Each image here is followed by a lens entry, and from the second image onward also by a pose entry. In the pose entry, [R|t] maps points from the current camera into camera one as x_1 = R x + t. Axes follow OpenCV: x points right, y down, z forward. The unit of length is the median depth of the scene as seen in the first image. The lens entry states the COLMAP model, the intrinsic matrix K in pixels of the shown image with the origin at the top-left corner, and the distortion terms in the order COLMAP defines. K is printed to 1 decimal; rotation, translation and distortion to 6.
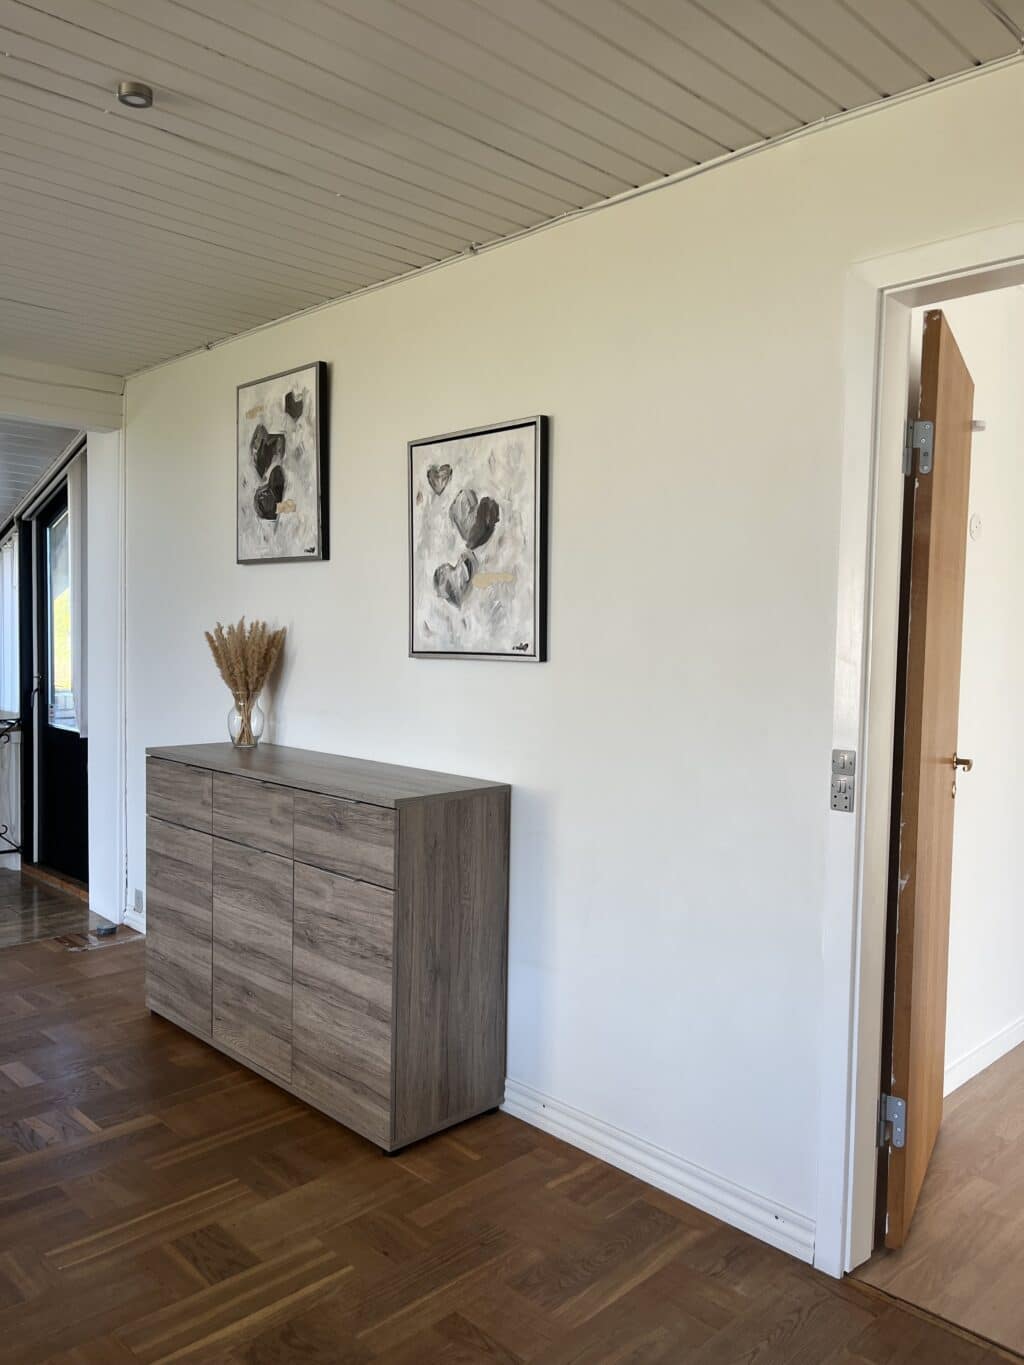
lens RADIAL K [[1027.5, 0, 512.6], [0, 1027.5, 678.2], [0, 0, 1]] dist [0.047182, -0.078183]
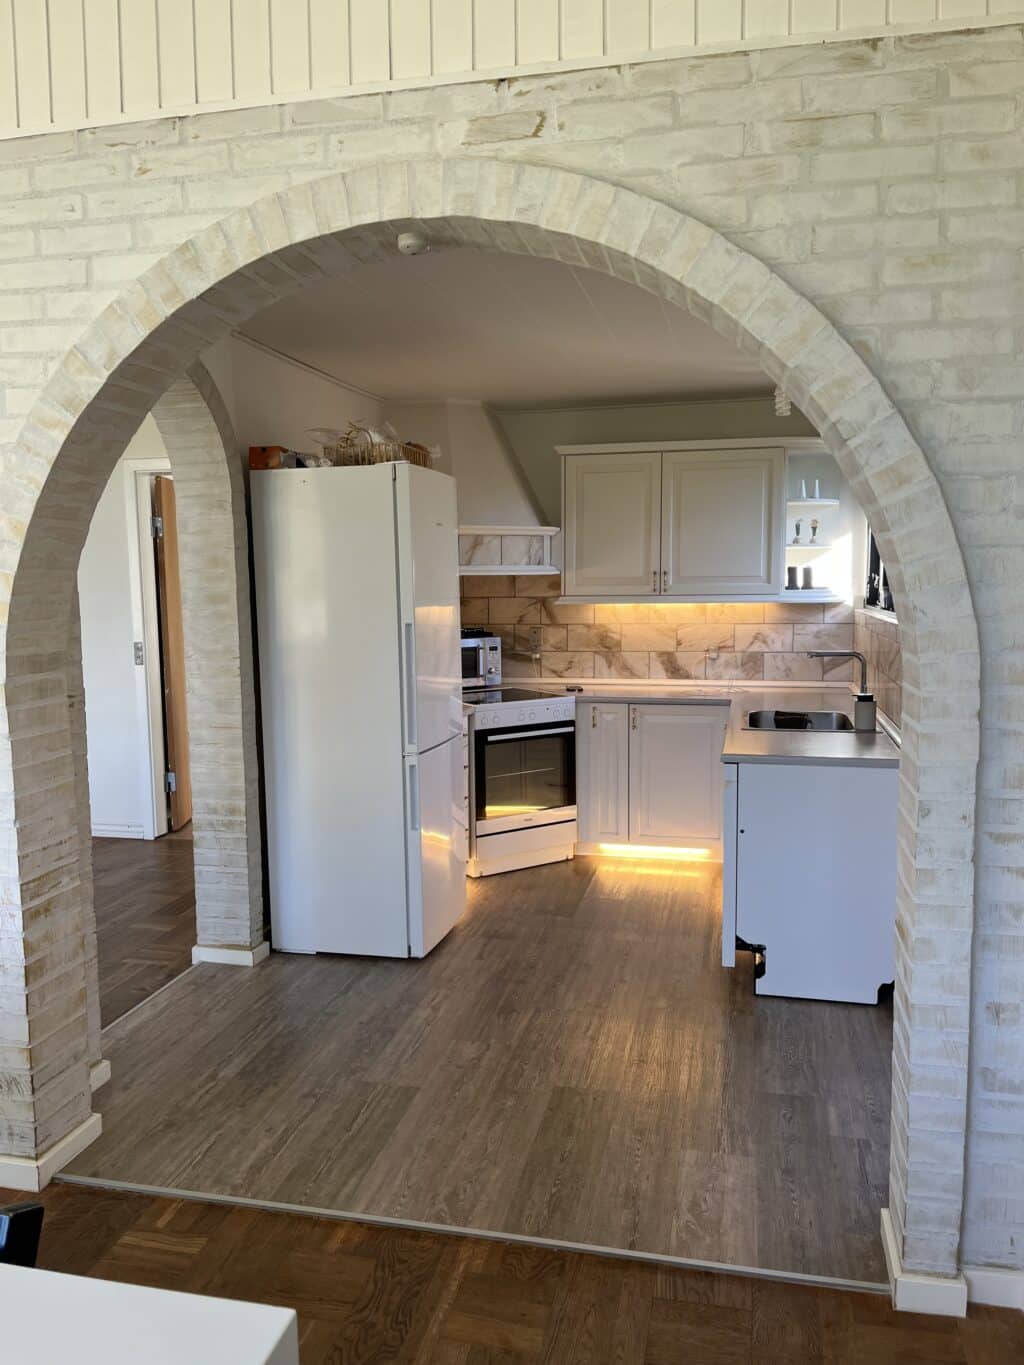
lens RADIAL K [[1027.5, 0, 506.2], [0, 1027.5, 696.0], [0, 0, 1]] dist [0.047182, -0.078183]
pose [[0.840314, -0.092480, 0.534154, -0.222201], [0.051290, 0.994484, 0.091490, 0.009538], [-0.539668, -0.049483, 0.840422, -1.235125]]
